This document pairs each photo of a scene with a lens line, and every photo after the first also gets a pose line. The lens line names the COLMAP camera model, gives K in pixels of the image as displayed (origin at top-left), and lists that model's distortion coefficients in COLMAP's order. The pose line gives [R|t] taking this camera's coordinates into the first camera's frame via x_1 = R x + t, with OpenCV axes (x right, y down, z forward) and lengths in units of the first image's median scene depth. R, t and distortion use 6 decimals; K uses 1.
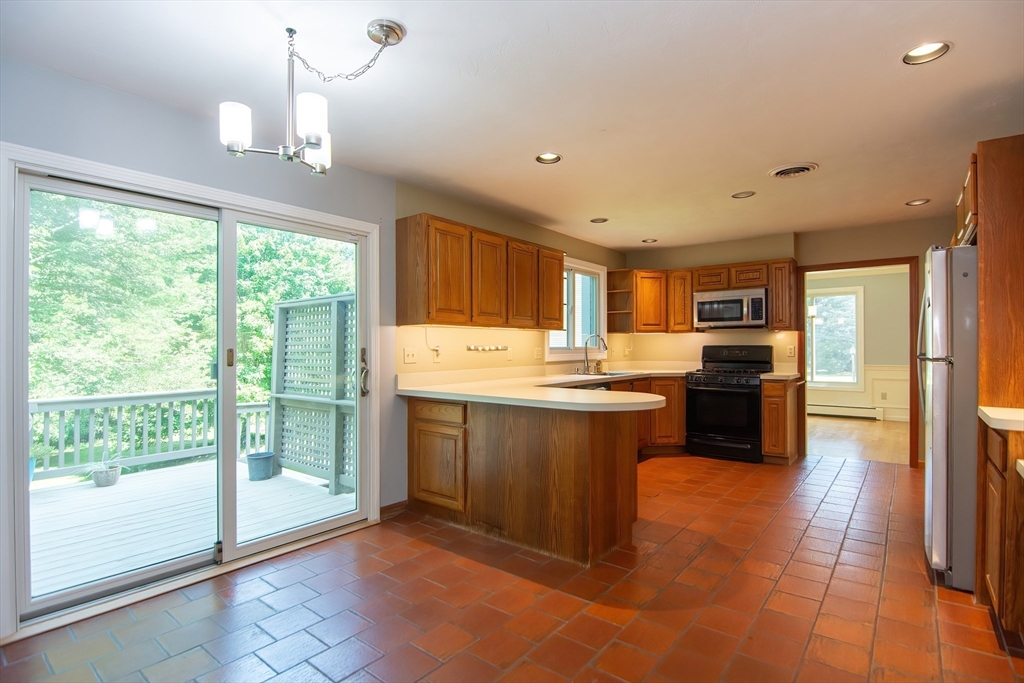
lens RADIAL K [[489.0, 0, 497.0], [0, 489.0, 345.5], [0, 0, 1]] dist [-0.019556, -0.000358]
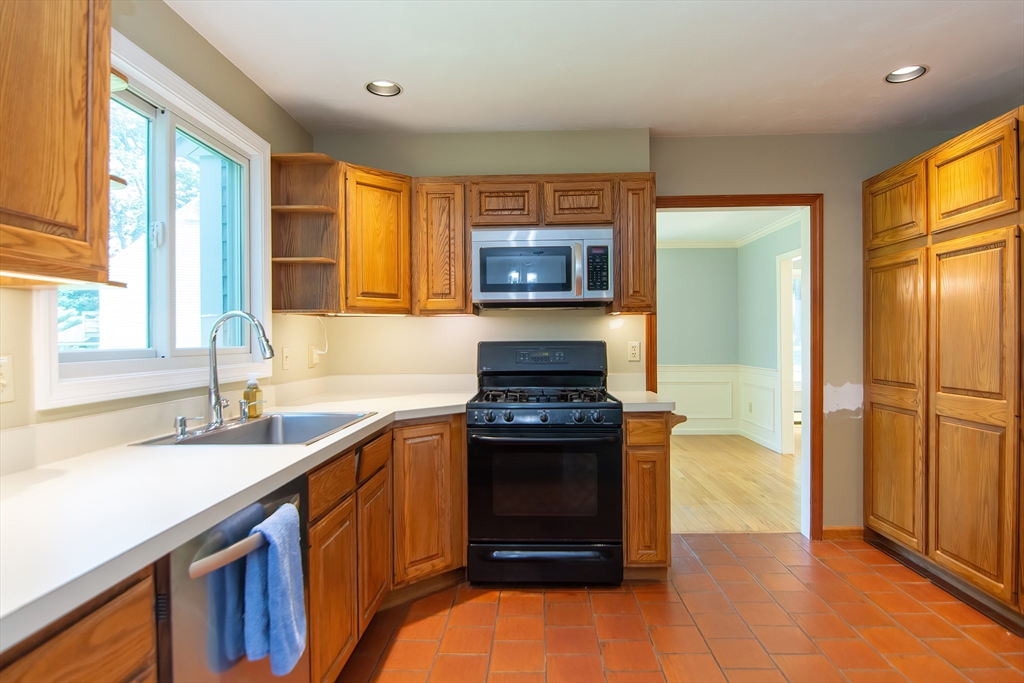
lens RADIAL K [[579.0, 0, 528.1], [0, 579.0, 342.8], [0, 0, 1]] dist [0.004192, -0.026757]
pose [[0.778542, -0.007109, 0.627552, 0.104140], [0.004520, 0.999973, 0.005720, -0.002347], [-0.627576, -0.001617, 0.778553, 0.568269]]
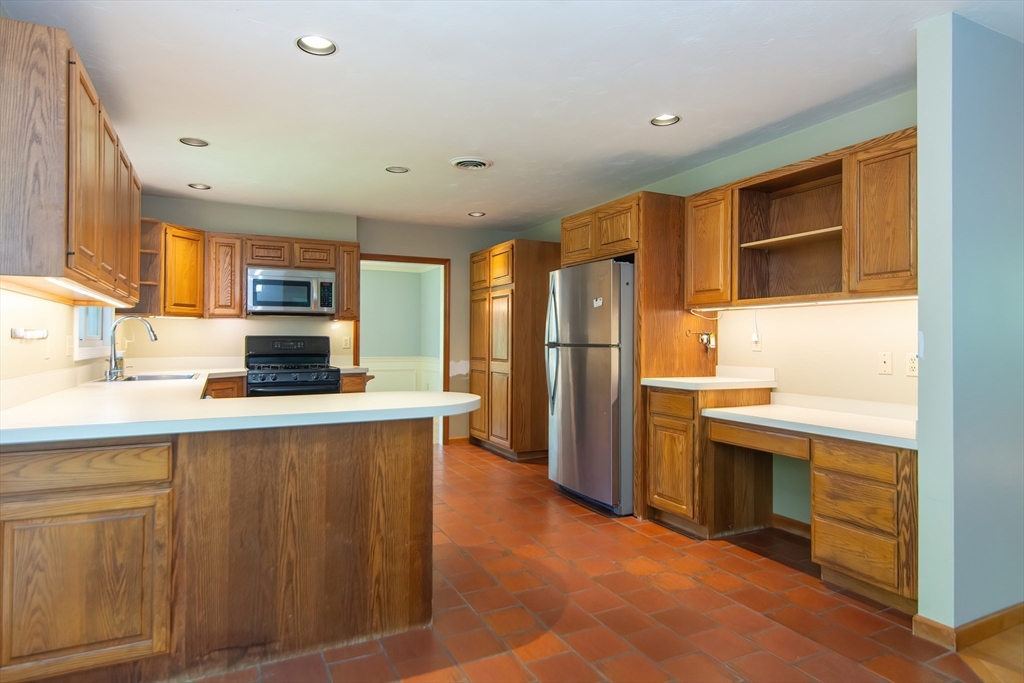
lens RADIAL K [[588.2, 0, 510.3], [0, 588.2, 336.4], [0, 0, 1]] dist [0.001195, 0.000695]
pose [[0.417384, 0.010586, 0.908668, -0.284914], [-0.005079, 0.999944, -0.009317, 0.008479], [-0.908716, -0.000726, 0.417414, 0.246520]]
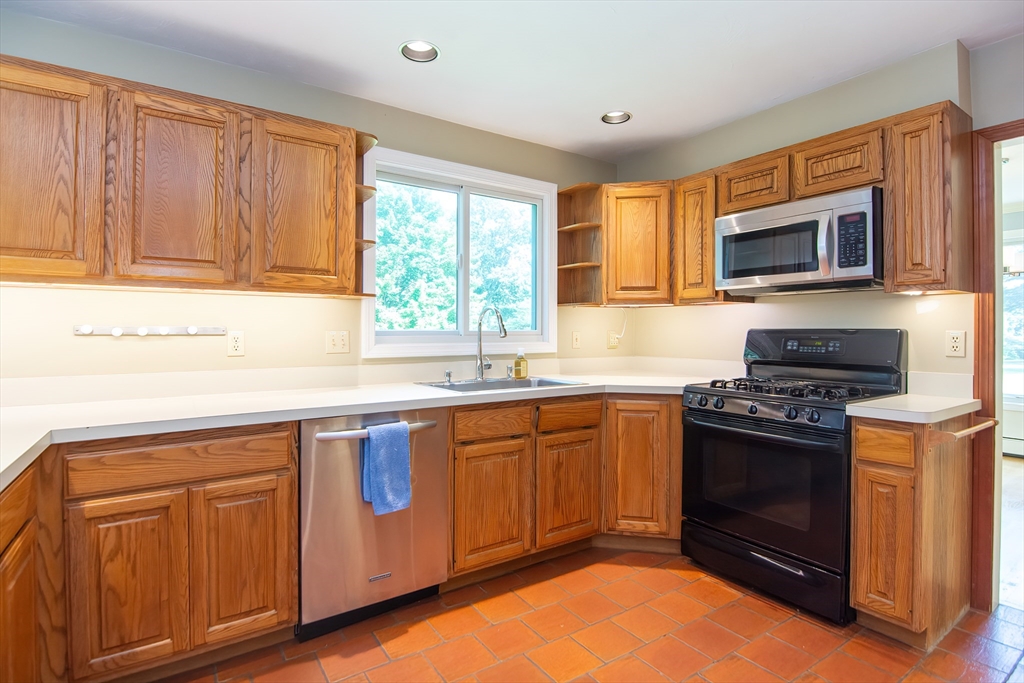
lens RADIAL K [[506.6, 0, 482.3], [0, 506.6, 329.7], [0, 0, 1]] dist [-0.000242, -0.015081]
pose [[0.956546, 0.004983, -0.291539, 0.350855], [-0.004925, 0.999987, 0.000935, 0.001604], [0.291540, 0.000542, 0.956559, 0.488793]]
